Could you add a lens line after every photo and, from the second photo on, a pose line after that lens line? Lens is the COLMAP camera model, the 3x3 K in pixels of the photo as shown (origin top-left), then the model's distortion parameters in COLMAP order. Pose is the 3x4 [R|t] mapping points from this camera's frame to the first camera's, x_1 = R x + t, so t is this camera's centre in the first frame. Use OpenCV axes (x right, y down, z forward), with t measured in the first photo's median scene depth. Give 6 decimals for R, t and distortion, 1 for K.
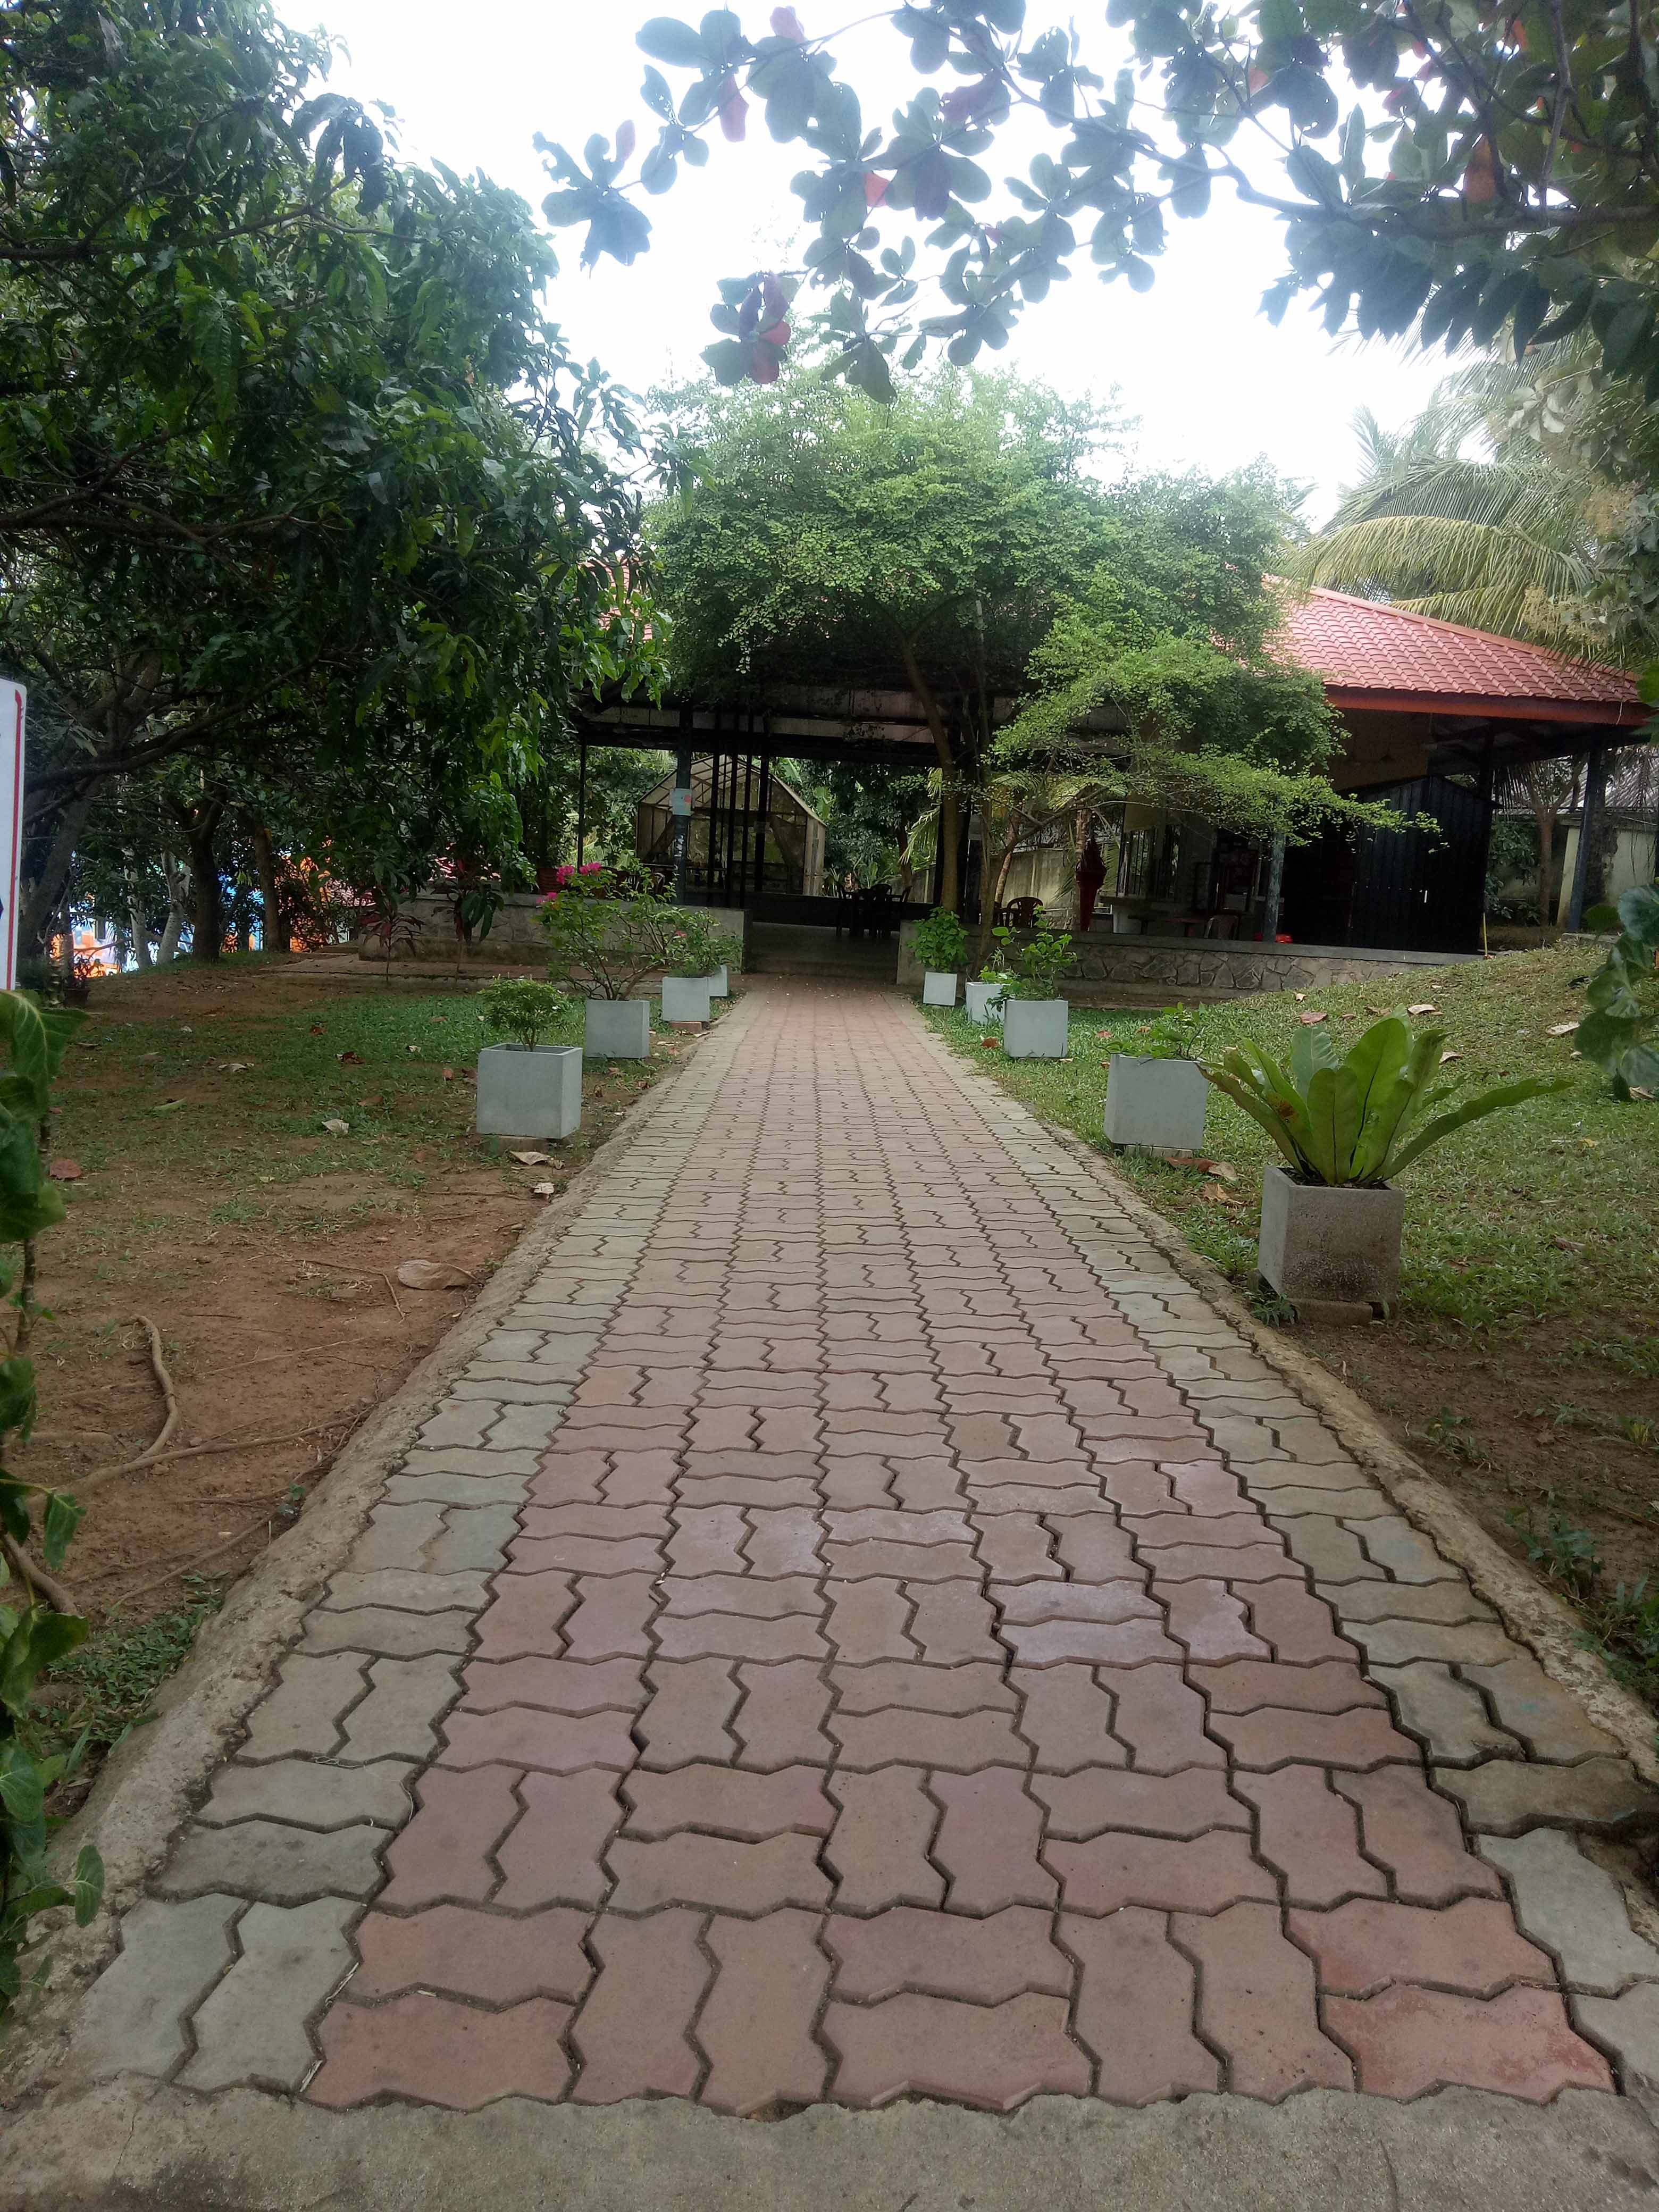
lens RADIAL K [[1651.1, 0, 833.8], [0, 1651.1, 1105.7], [0, 0, 1]] dist [0.022372, -0.010313]
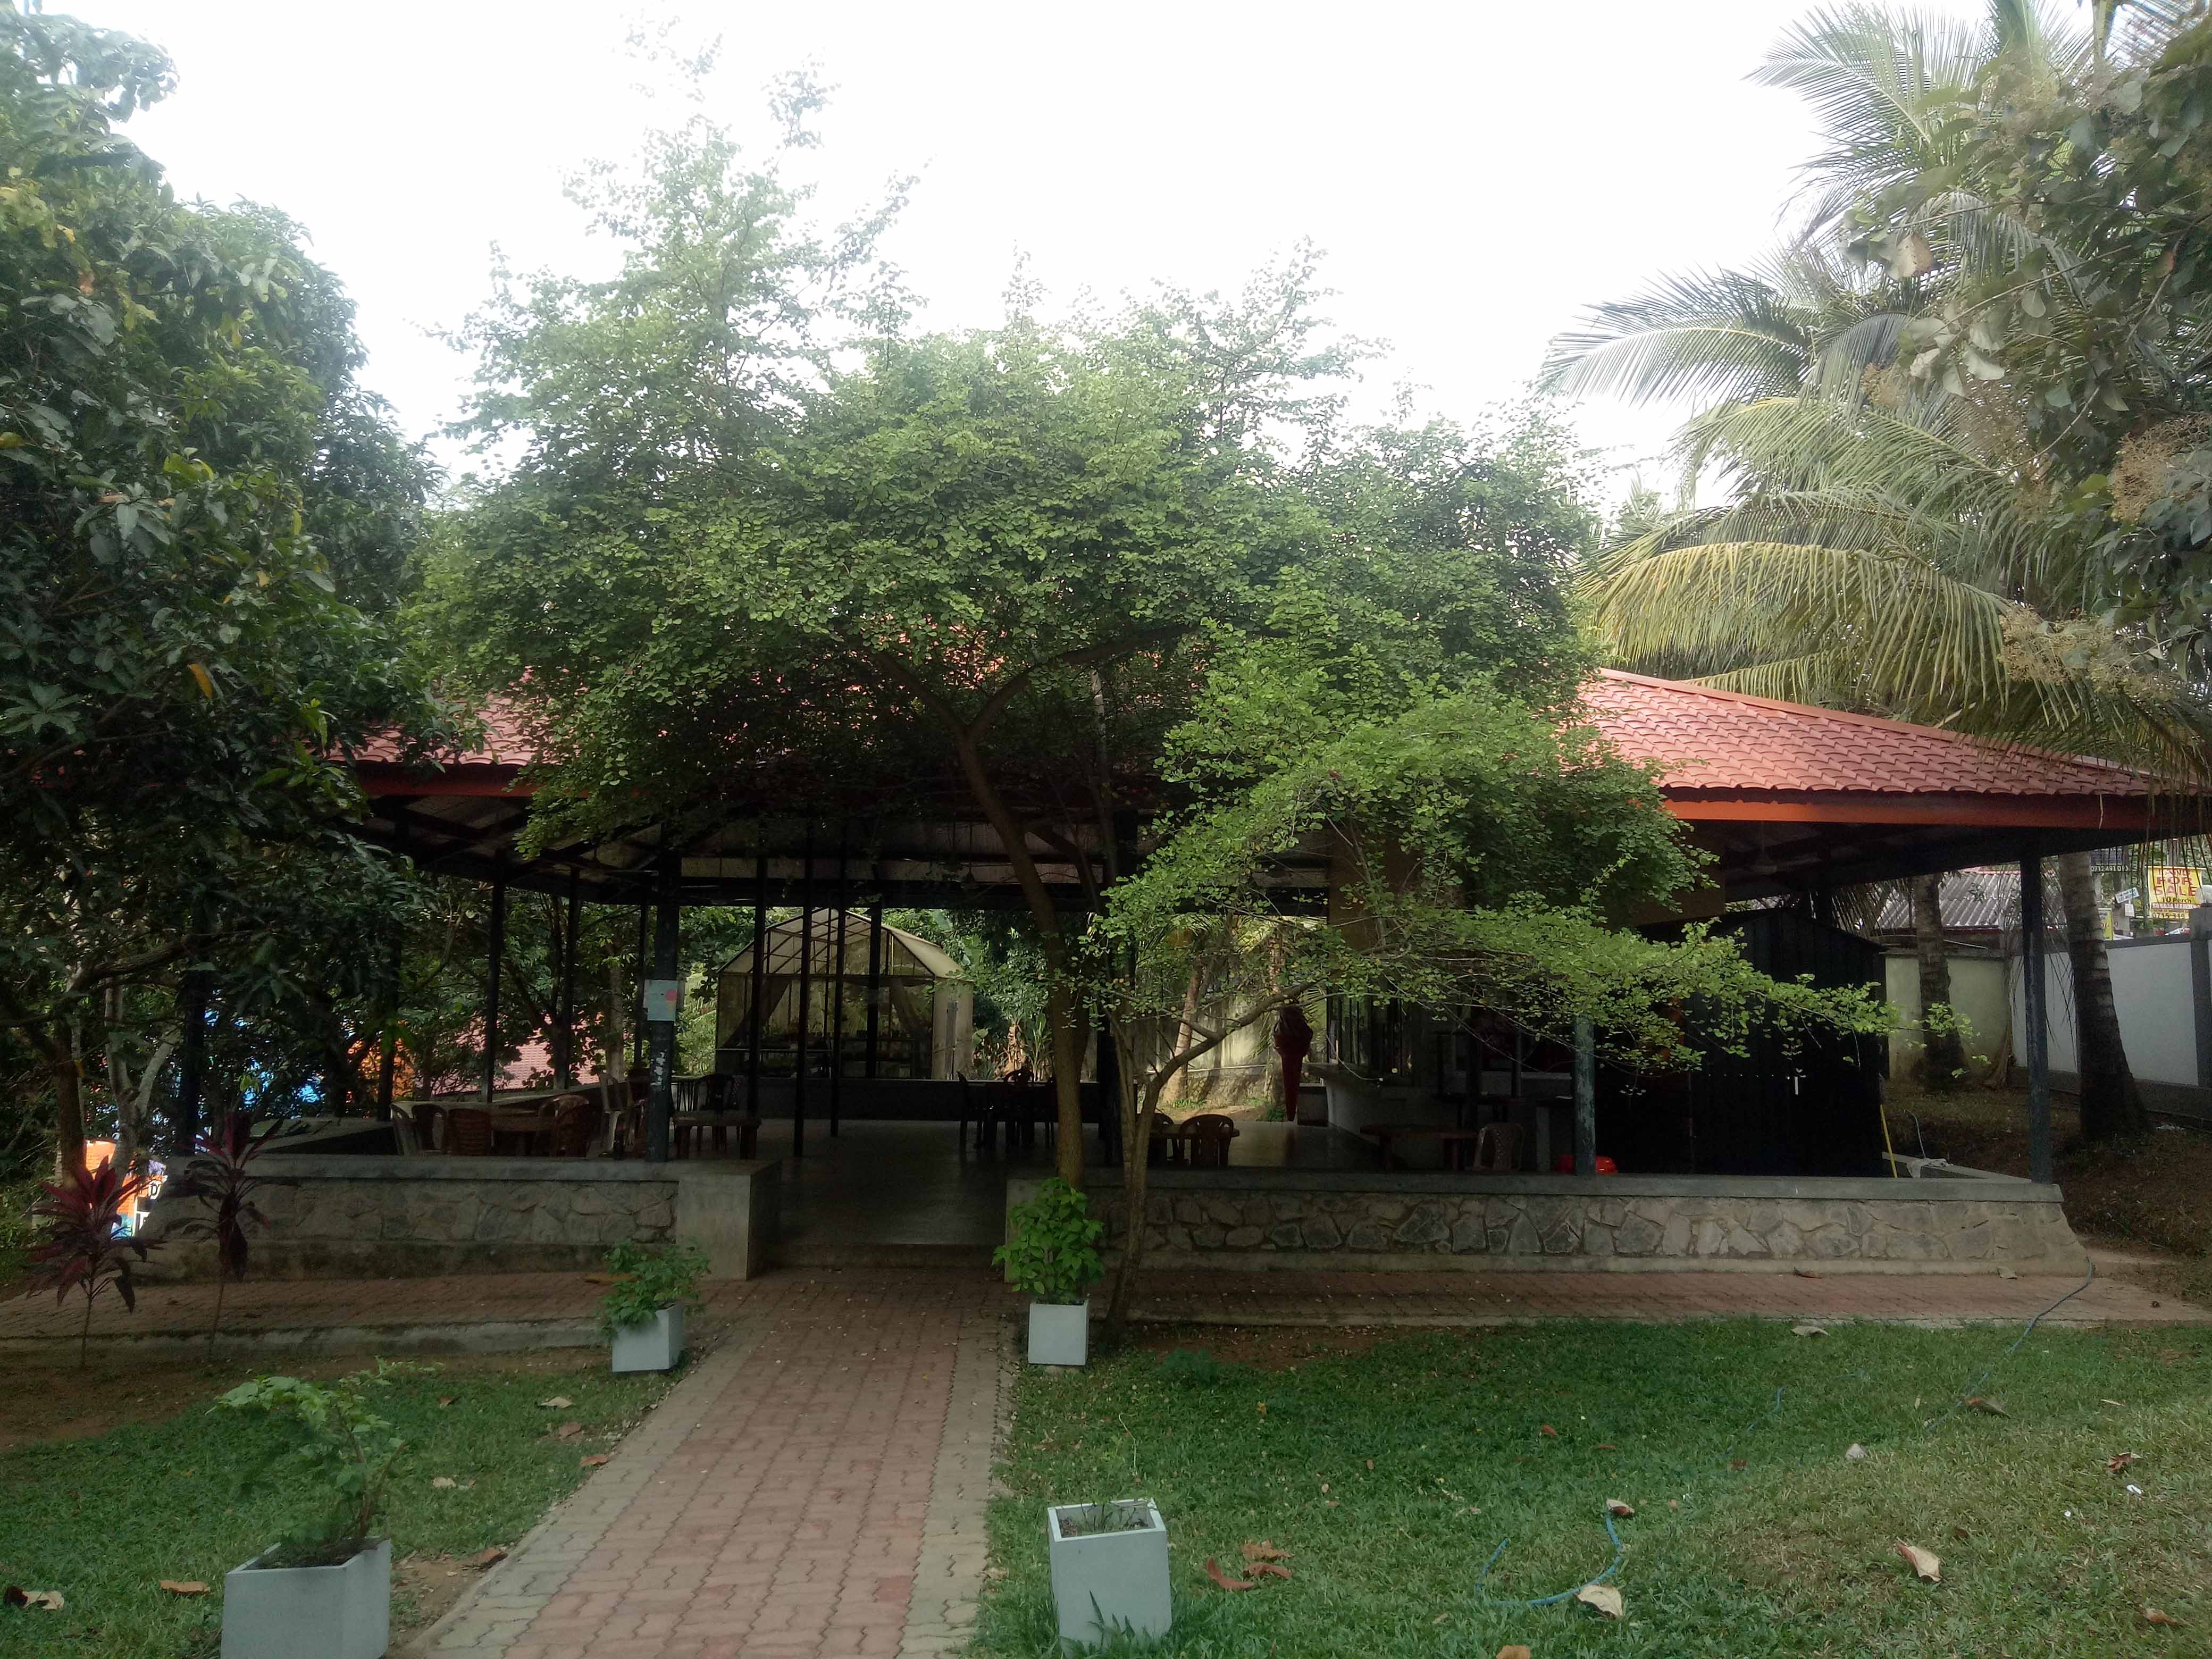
lens RADIAL K [[1651.1, 0, 1113.1], [0, 1651.1, 826.2], [0, 0, 1]] dist [0.022372, -0.010313]
pose [[0.997747, -0.039909, 0.053926, 0.068964], [0.051805, 0.969060, -0.241328, -0.116133], [-0.042626, 0.243578, 0.968944, 0.480841]]
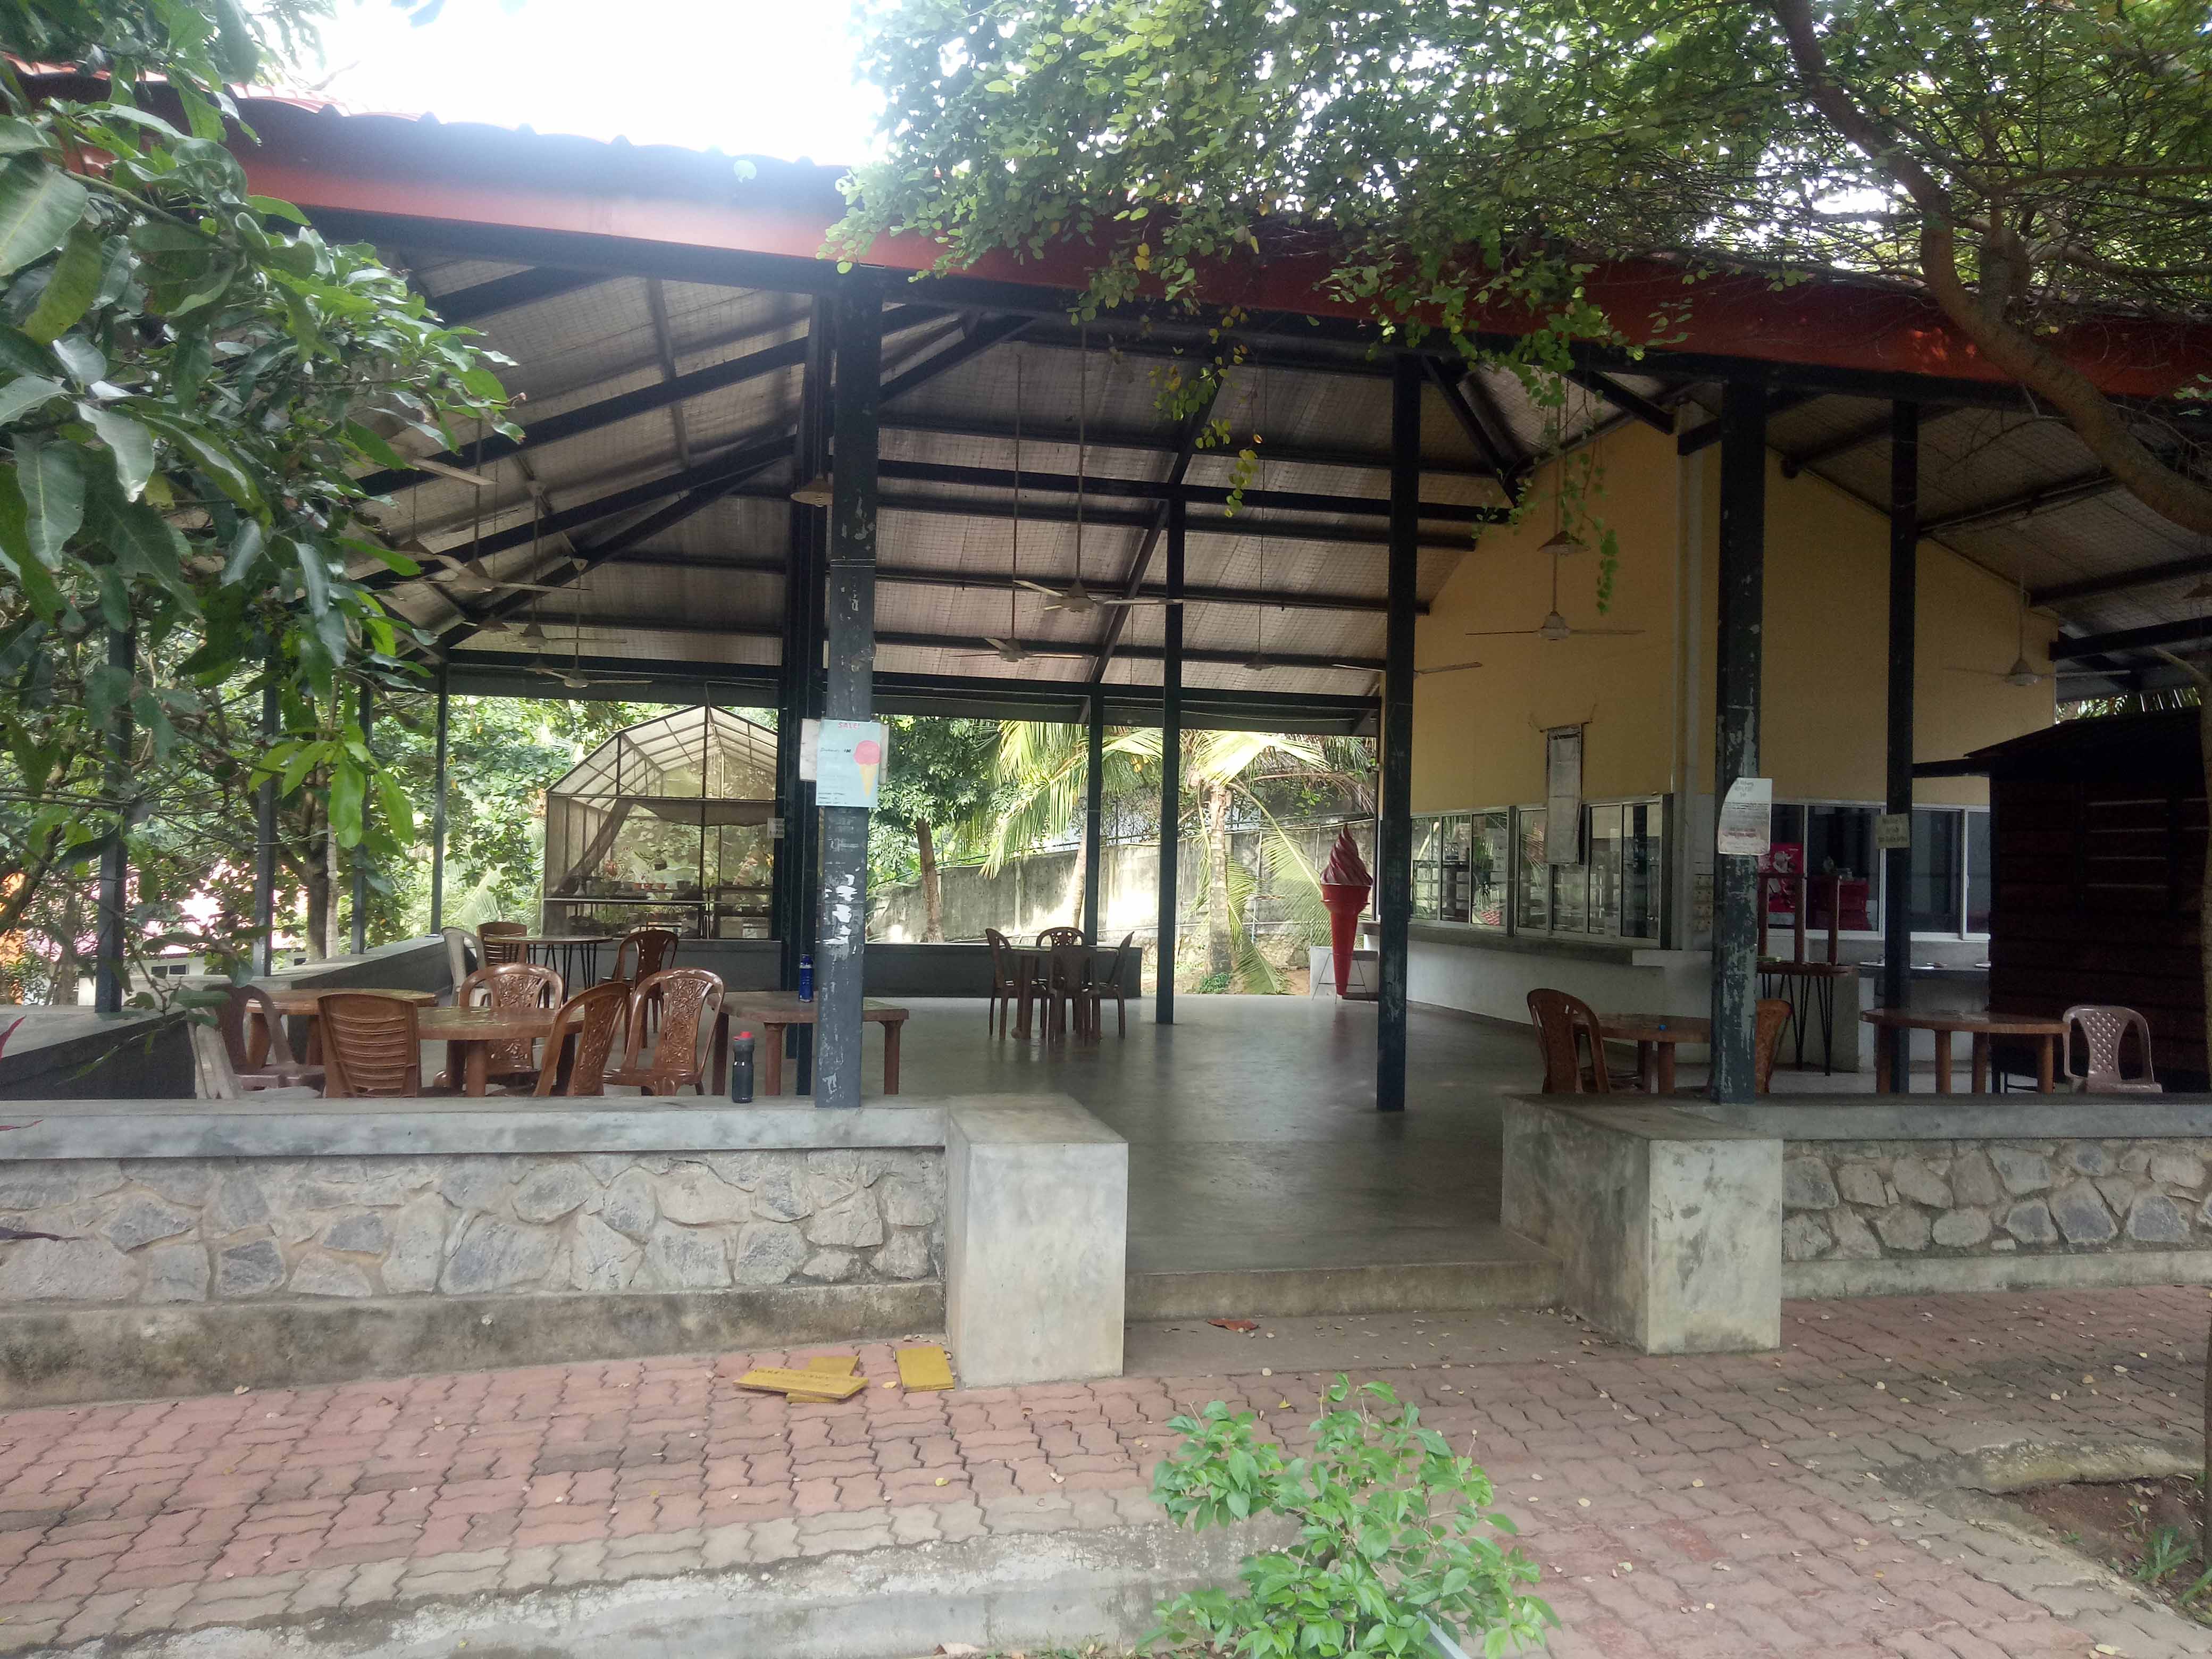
lens RADIAL K [[1651.1, 0, 1099.0], [0, 1651.1, 820.2], [0, 0, 1]] dist [0.022372, -0.010313]
pose [[0.970636, -0.030305, 0.238638, -0.161085], [0.068904, 0.985491, -0.155111, -0.168974], [-0.230475, 0.166999, 0.958641, 0.958152]]
